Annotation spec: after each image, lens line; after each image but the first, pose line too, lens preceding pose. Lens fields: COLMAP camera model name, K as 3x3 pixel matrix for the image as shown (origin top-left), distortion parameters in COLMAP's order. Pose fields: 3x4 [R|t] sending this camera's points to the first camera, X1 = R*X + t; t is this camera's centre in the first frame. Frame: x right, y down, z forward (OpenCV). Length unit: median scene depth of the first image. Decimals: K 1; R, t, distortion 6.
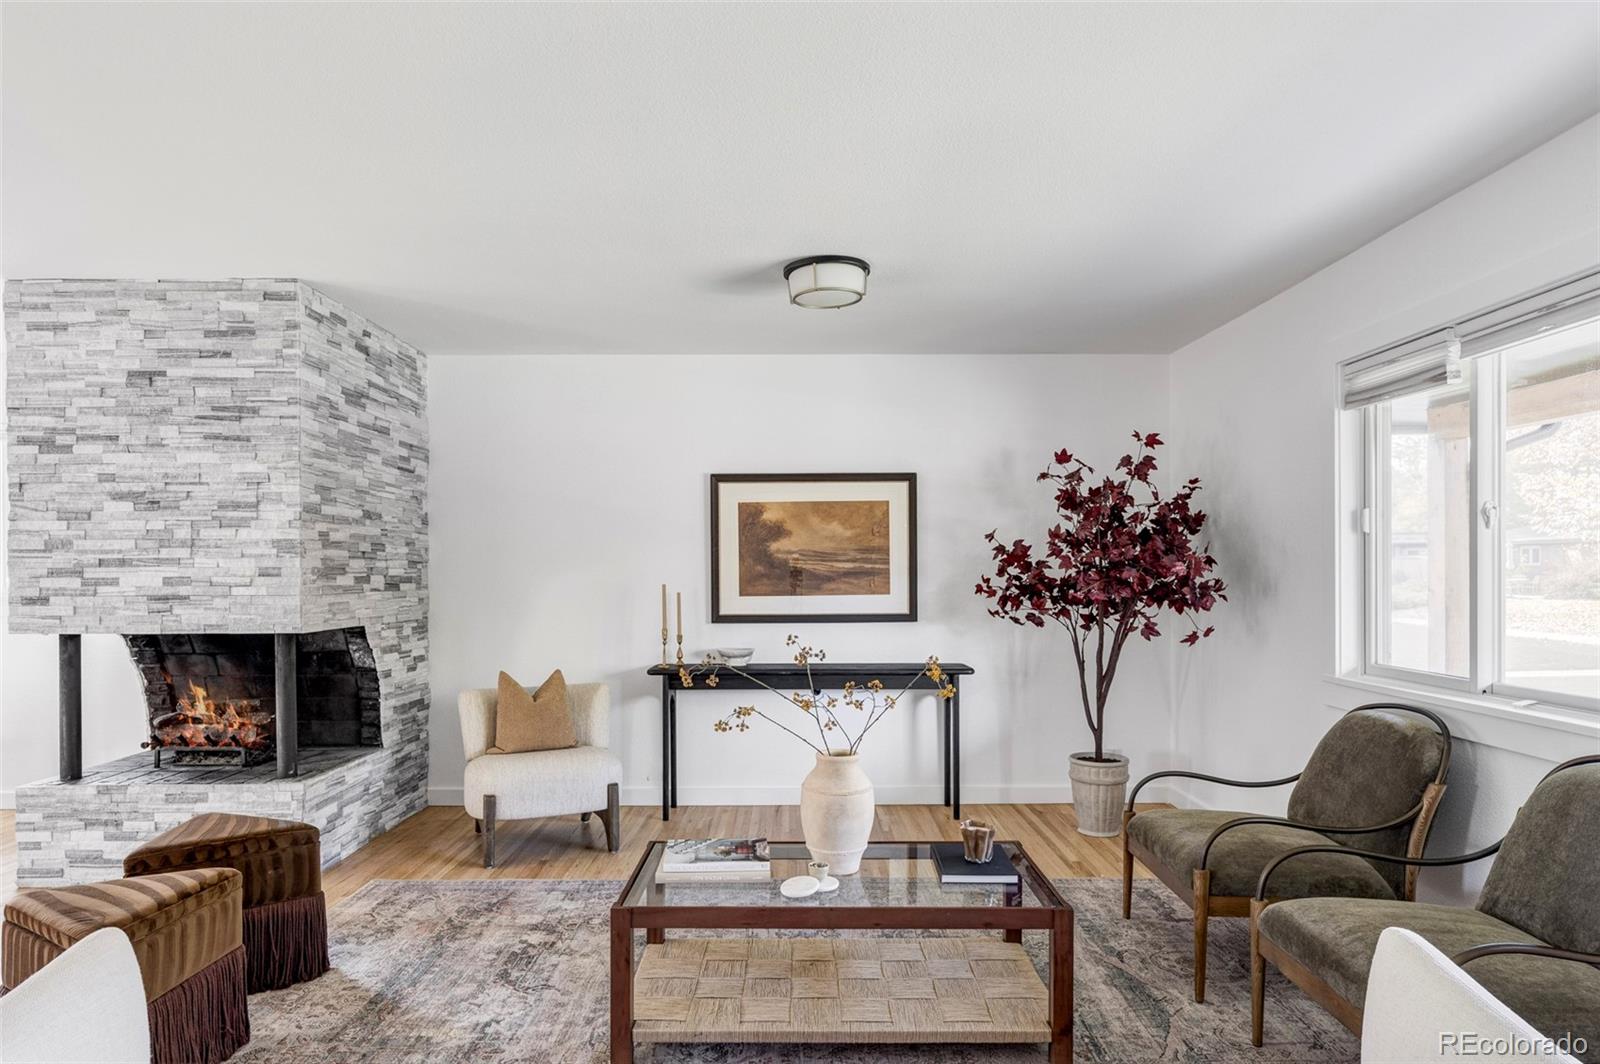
lens RADIAL K [[964.4, 0, 828.0], [0, 964.4, 579.8], [0, 0, 1]] dist [-0.003434, -0.000015]
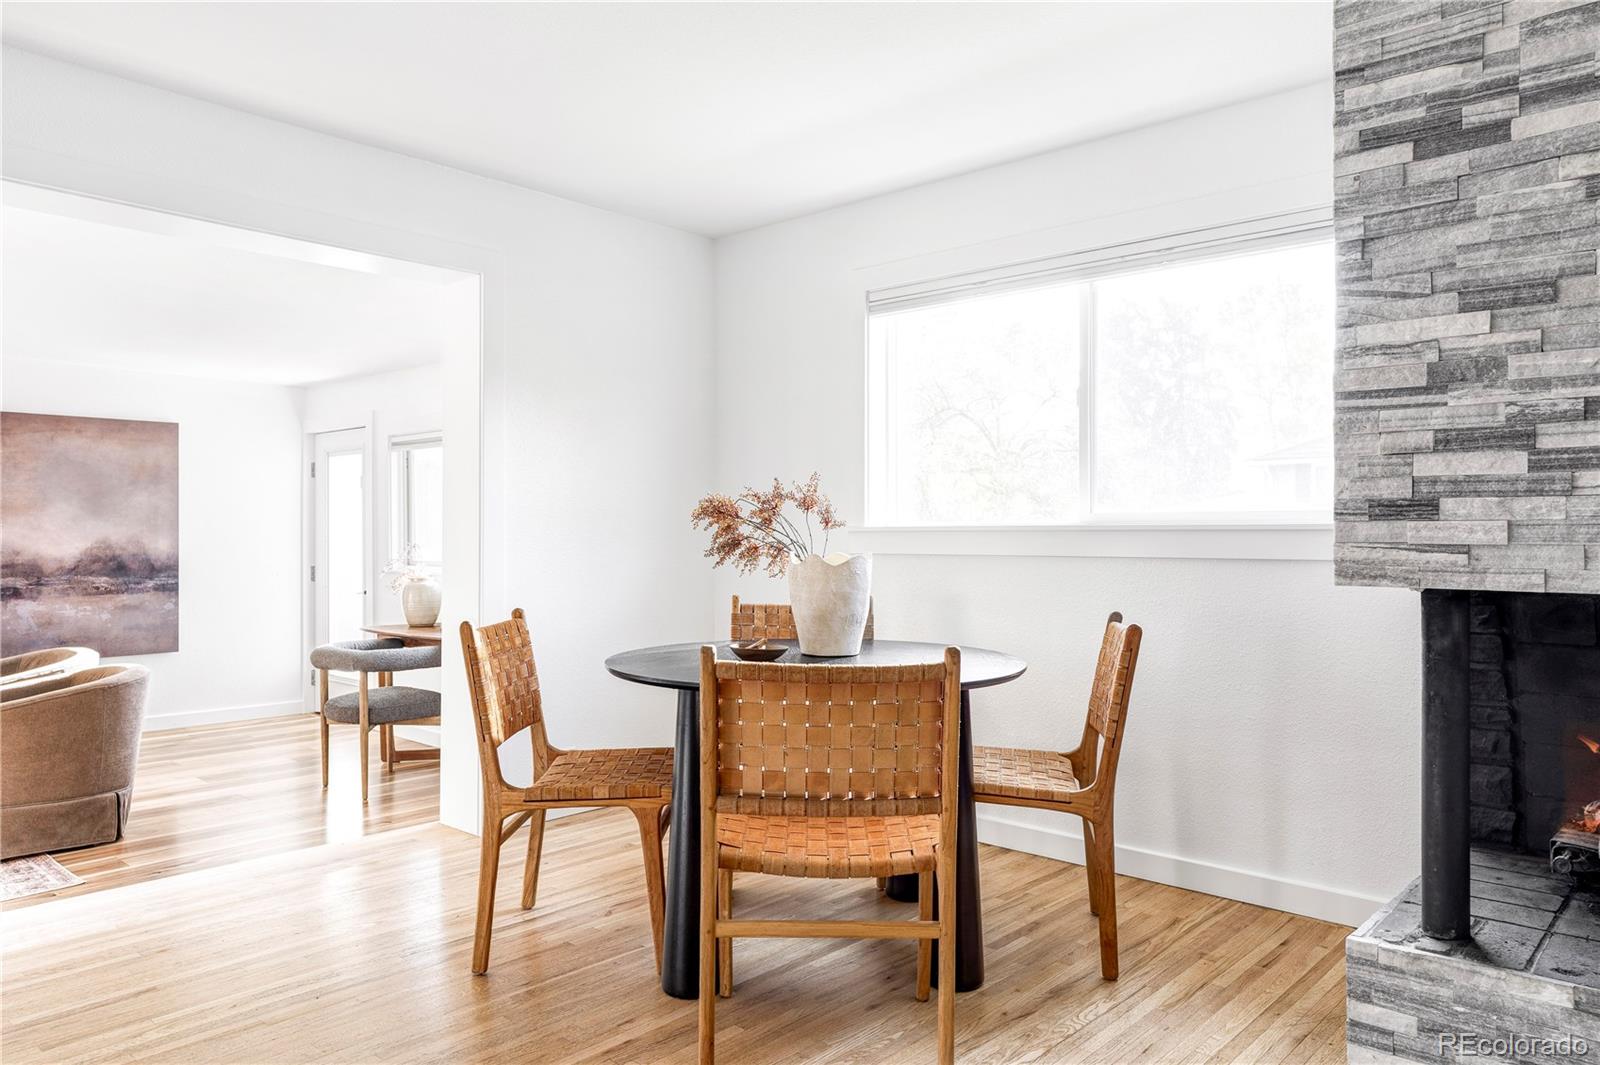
lens RADIAL K [[1105.7, 0, 775.5], [0, 1105.7, 523.3], [0, 0, 1]] dist [0.001386, -0.000296]
pose [[0.718013, -0.002258, -0.696026, -0.682502], [-0.011633, 0.999816, -0.015244, 0.038820], [0.695933, 0.019043, 0.717854, 0.457862]]
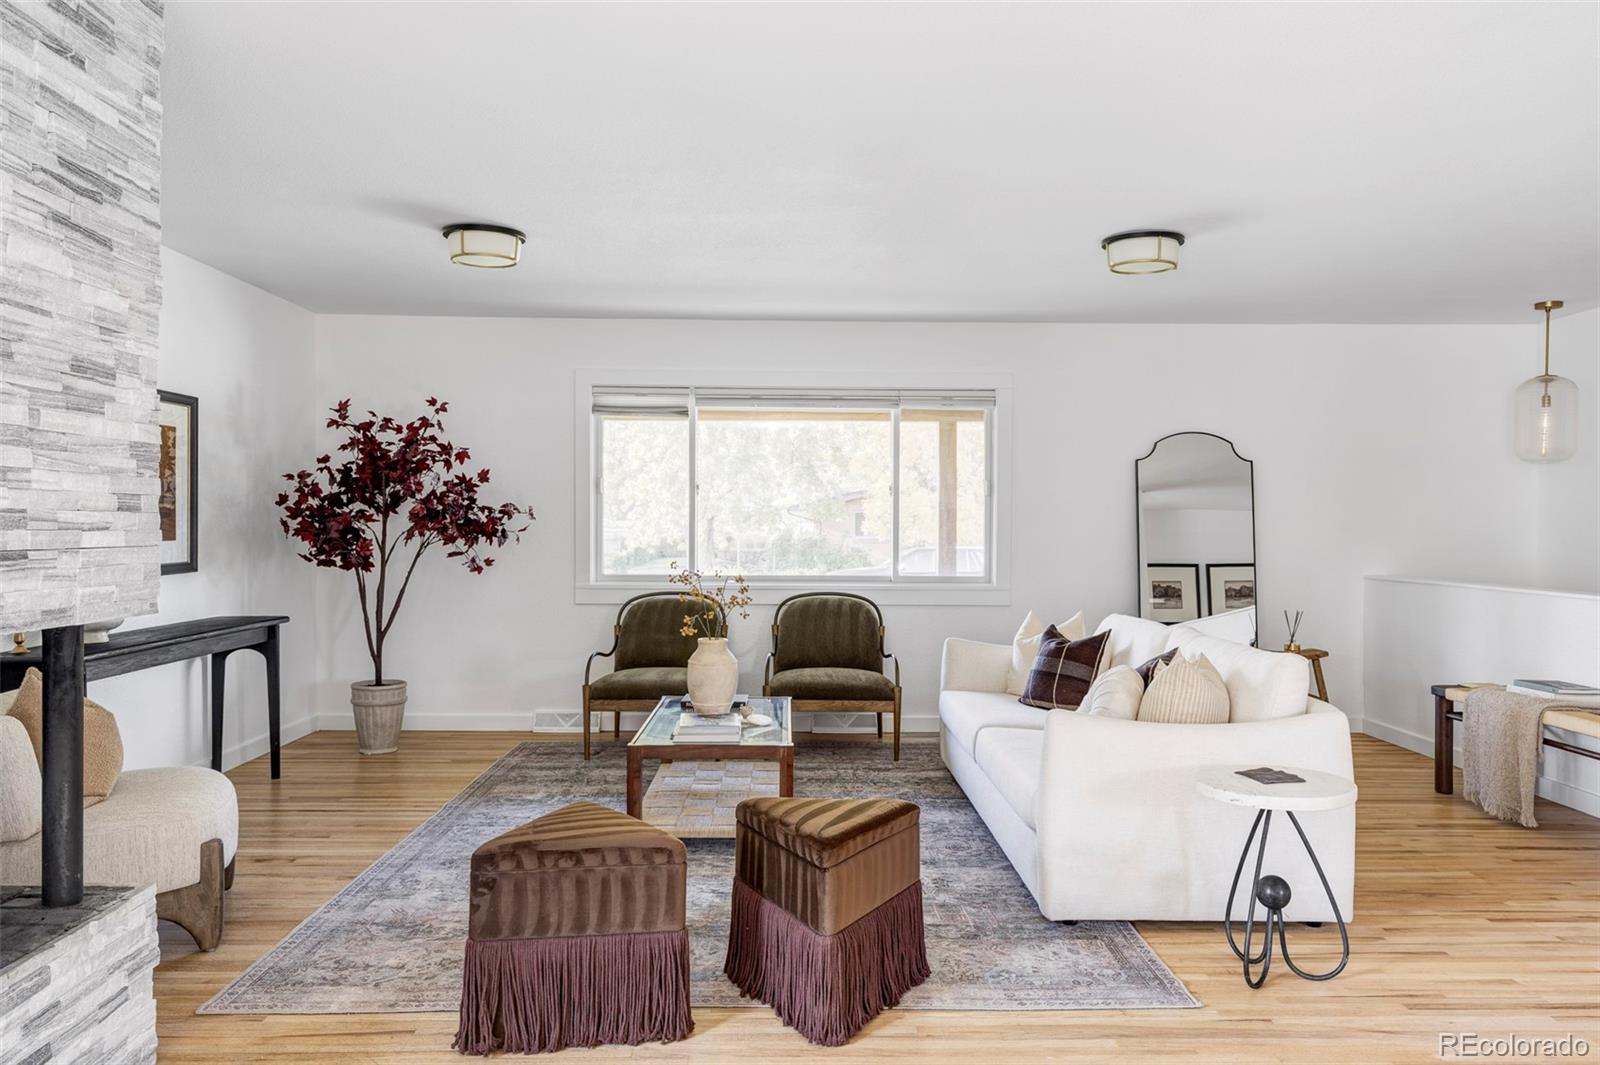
lens RADIAL K [[1105.7, 0, 800.0], [0, 1105.7, 527.5], [0, 0, 1]] dist [0.001386, -0.000296]
pose [[-0.007445, -0.001565, 0.999971, -1.195211], [0.003390, 0.999993, 0.001591, 0.005831], [-0.999967, 0.003402, -0.007440, 0.633983]]
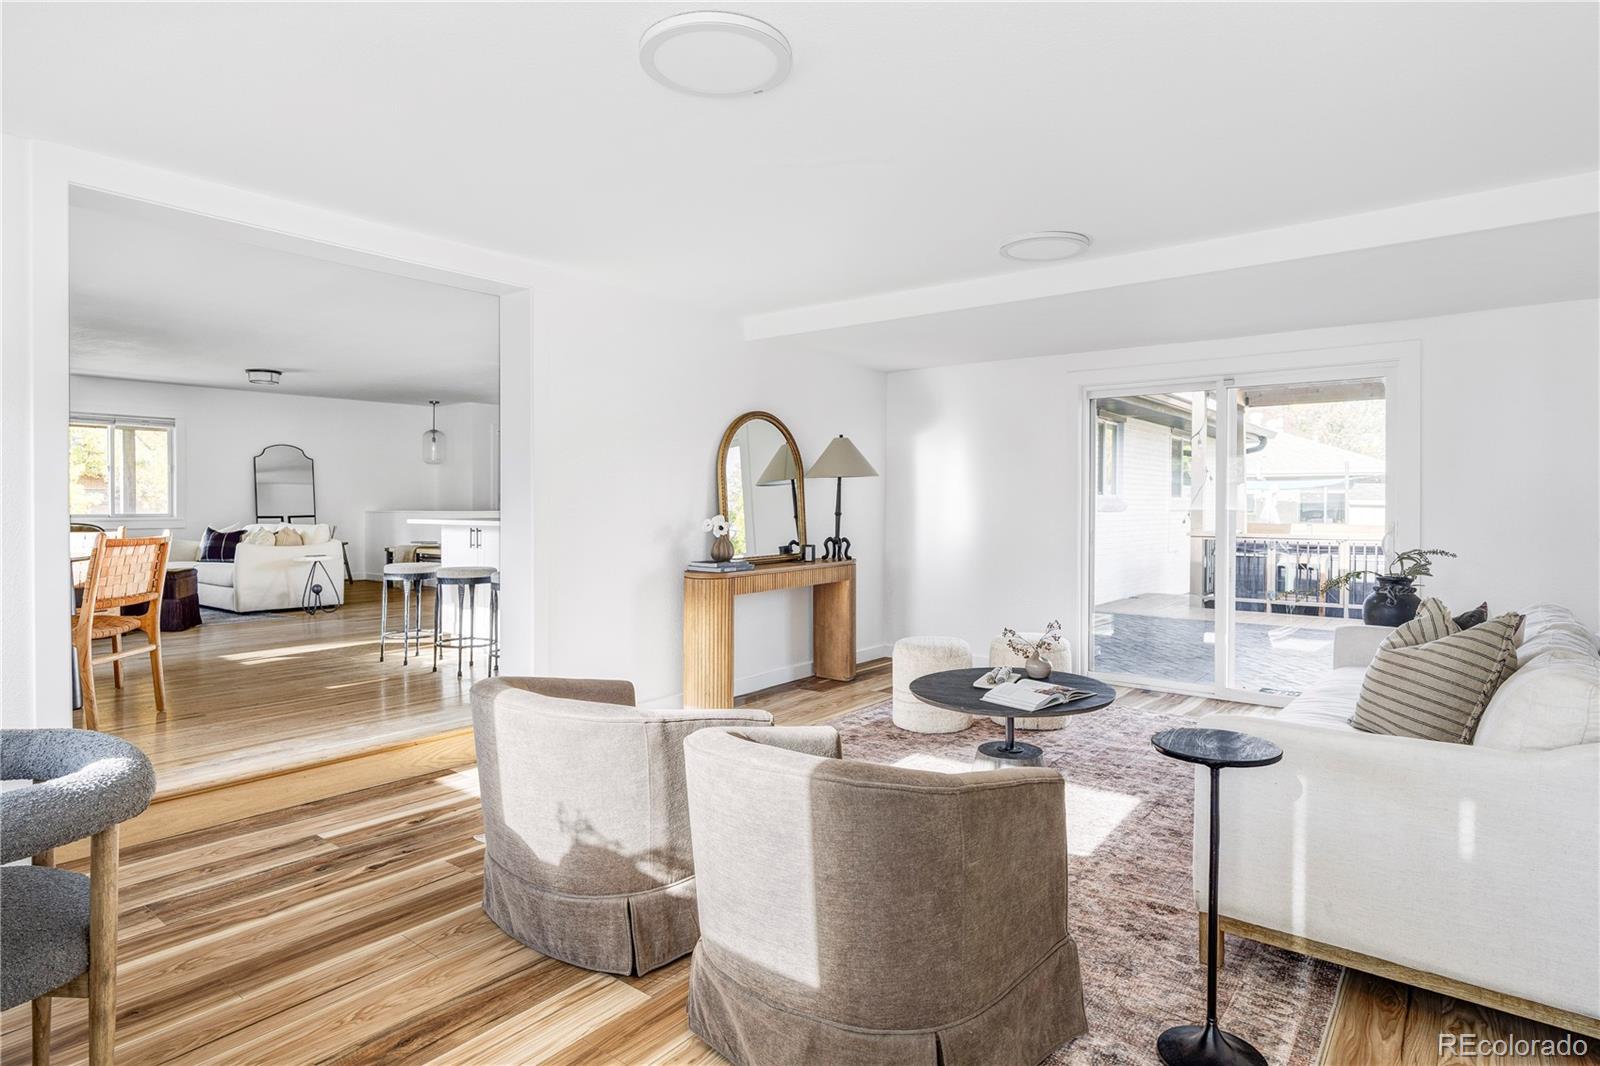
lens RADIAL K [[880.1, 0, 797.3], [0, 880.1, 522.8], [0, 0, 1]] dist [-0.036183, 0.013907]
pose [[-0.777994, -0.010749, 0.628180, -2.637634], [0.006126, 0.999676, 0.024692, 0.060379], [-0.628242, 0.023058, -0.777677, 1.197447]]
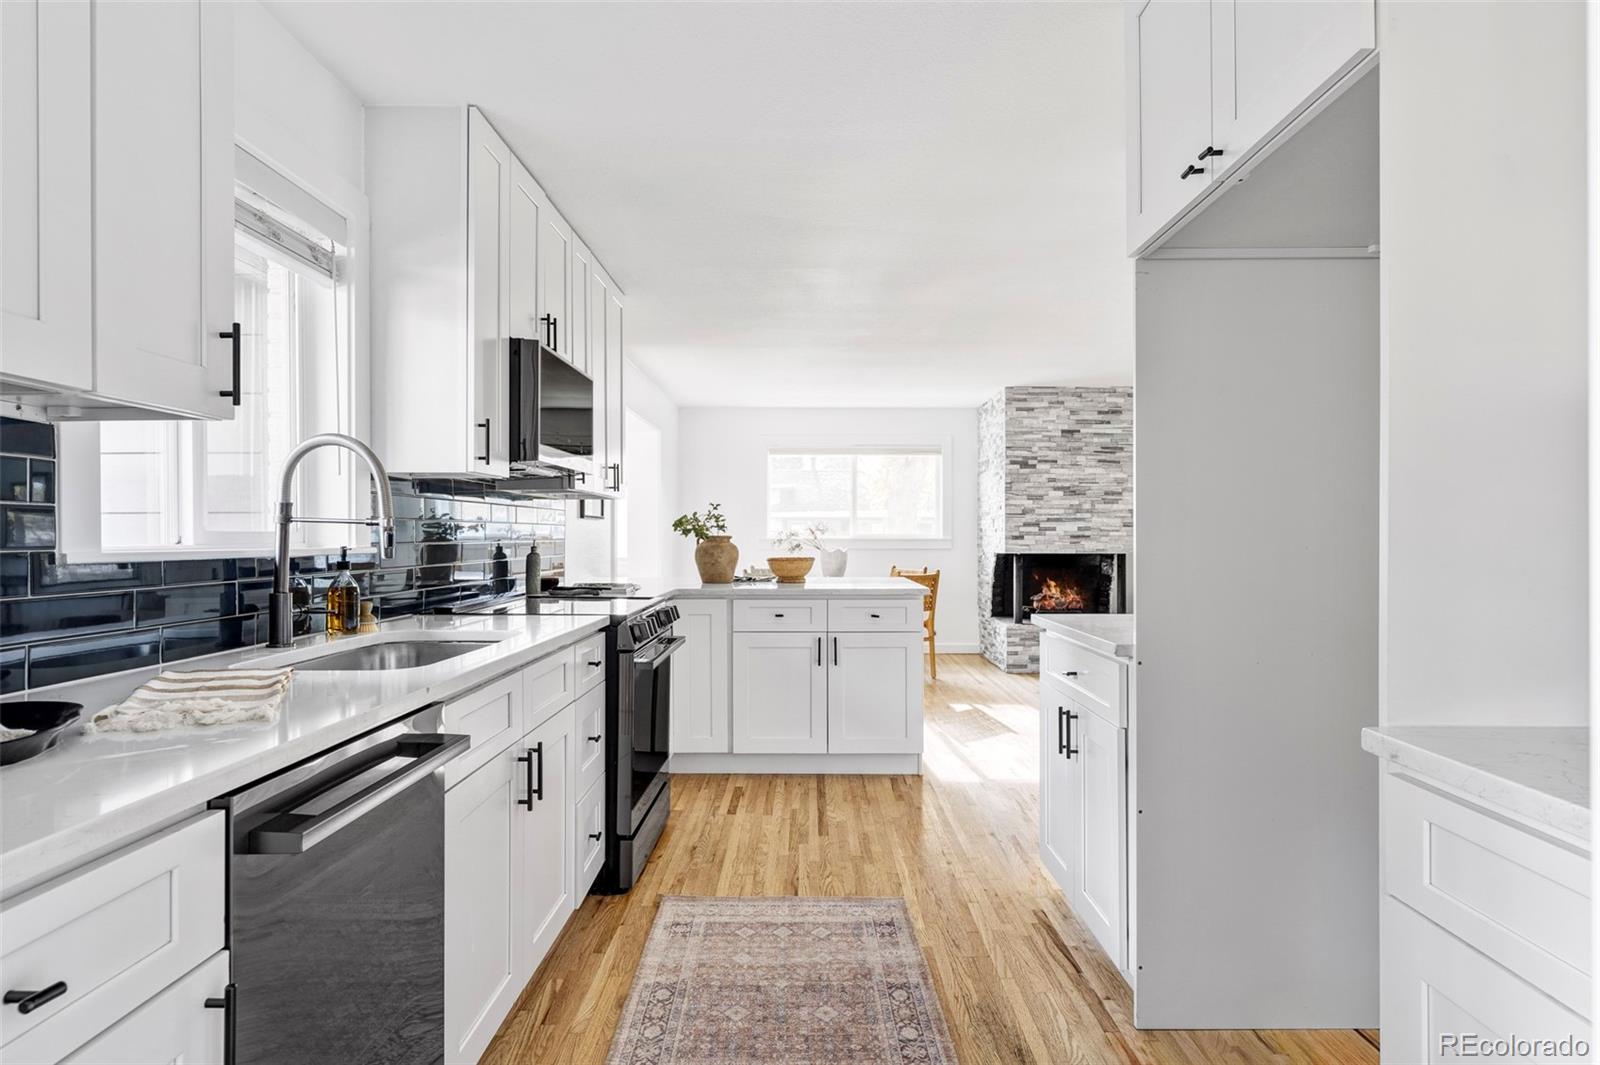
lens RADIAL K [[922.7, 0, 805.6], [0, 922.7, 533.1], [0, 0, 1]] dist [0.000798, -0.000839]
pose [[0.999907, 0.004718, -0.012796, -1.265608], [-0.004845, 0.999939, -0.009962, 0.034454], [0.012748, 0.010023, 0.999869, -1.045526]]
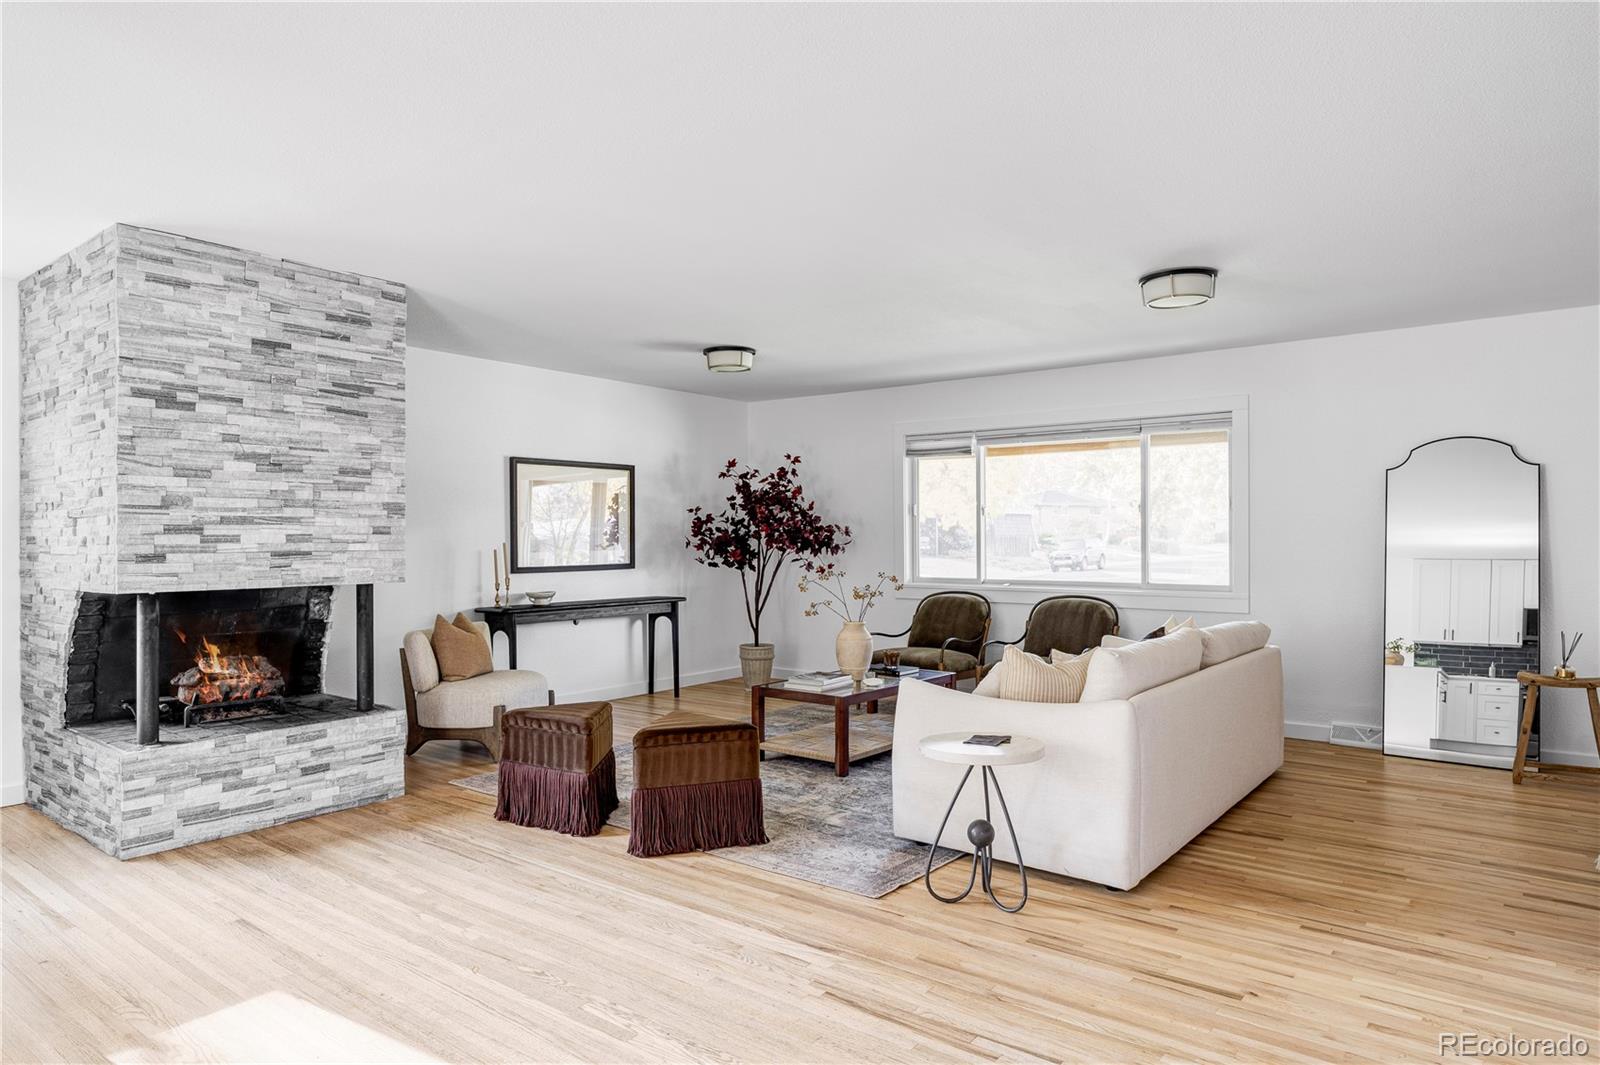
lens RADIAL K [[960.7, 0, 803.3], [0, 960.7, 532.3], [0, 0, 1]] dist [-0.002543, 0.000958]
pose [[0.622672, 0.005975, 0.782460, -1.171081], [0.006923, 0.999890, -0.013145, 0.012920], [-0.782453, 0.013602, 0.622562, -0.121358]]
